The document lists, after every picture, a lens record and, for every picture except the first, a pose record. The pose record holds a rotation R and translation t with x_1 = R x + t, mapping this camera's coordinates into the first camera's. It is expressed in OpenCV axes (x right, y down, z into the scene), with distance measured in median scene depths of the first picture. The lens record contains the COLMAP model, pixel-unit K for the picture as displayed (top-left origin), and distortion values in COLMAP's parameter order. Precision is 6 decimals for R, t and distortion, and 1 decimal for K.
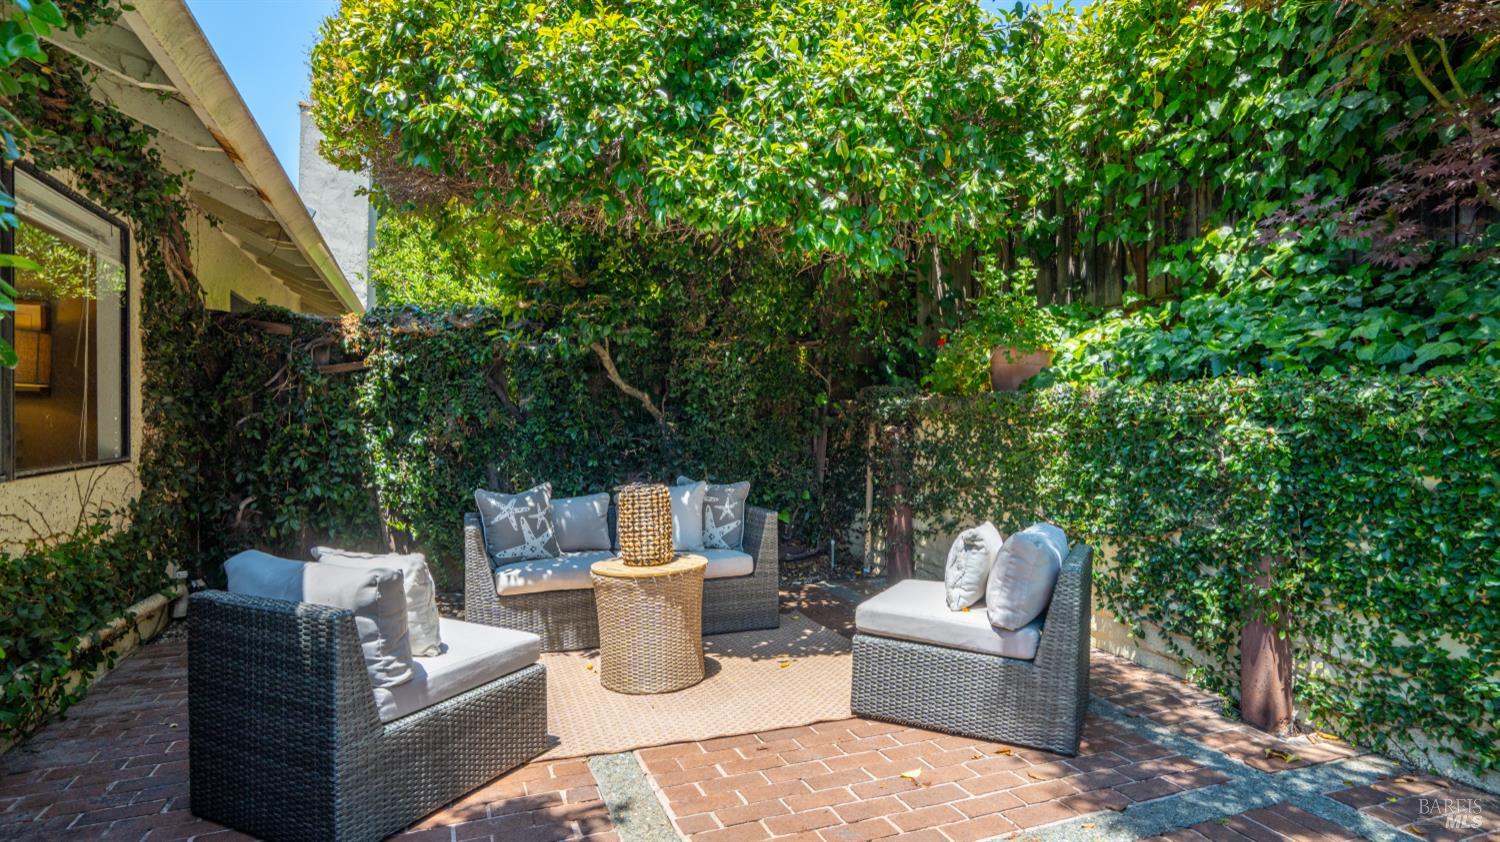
lens RADIAL K [[776.3, 0, 744.5], [0, 776.3, 417.6], [0, 0, 1]] dist [0.000674, 0.000001]
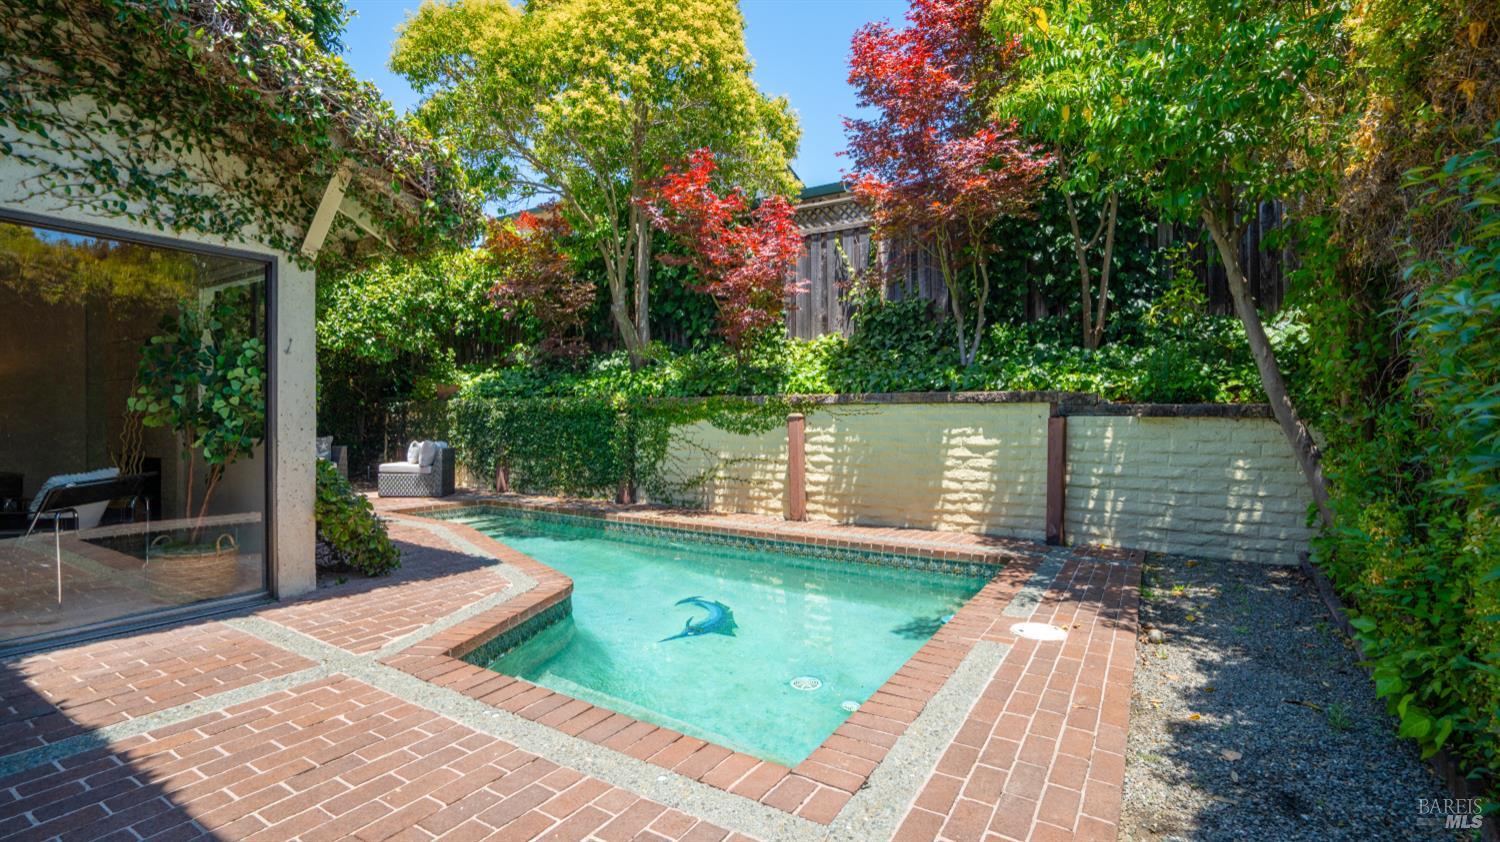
lens RADIAL K [[687.0, 0, 739.5], [0, 687.0, 412.5], [0, 0, 1]] dist [-0.039716, -0.000280]
pose [[0.808624, -0.005207, 0.588302, -0.263462], [0.005735, 0.999983, 0.000968, 0.014080], [-0.588298, 0.002591, 0.808640, -1.878296]]
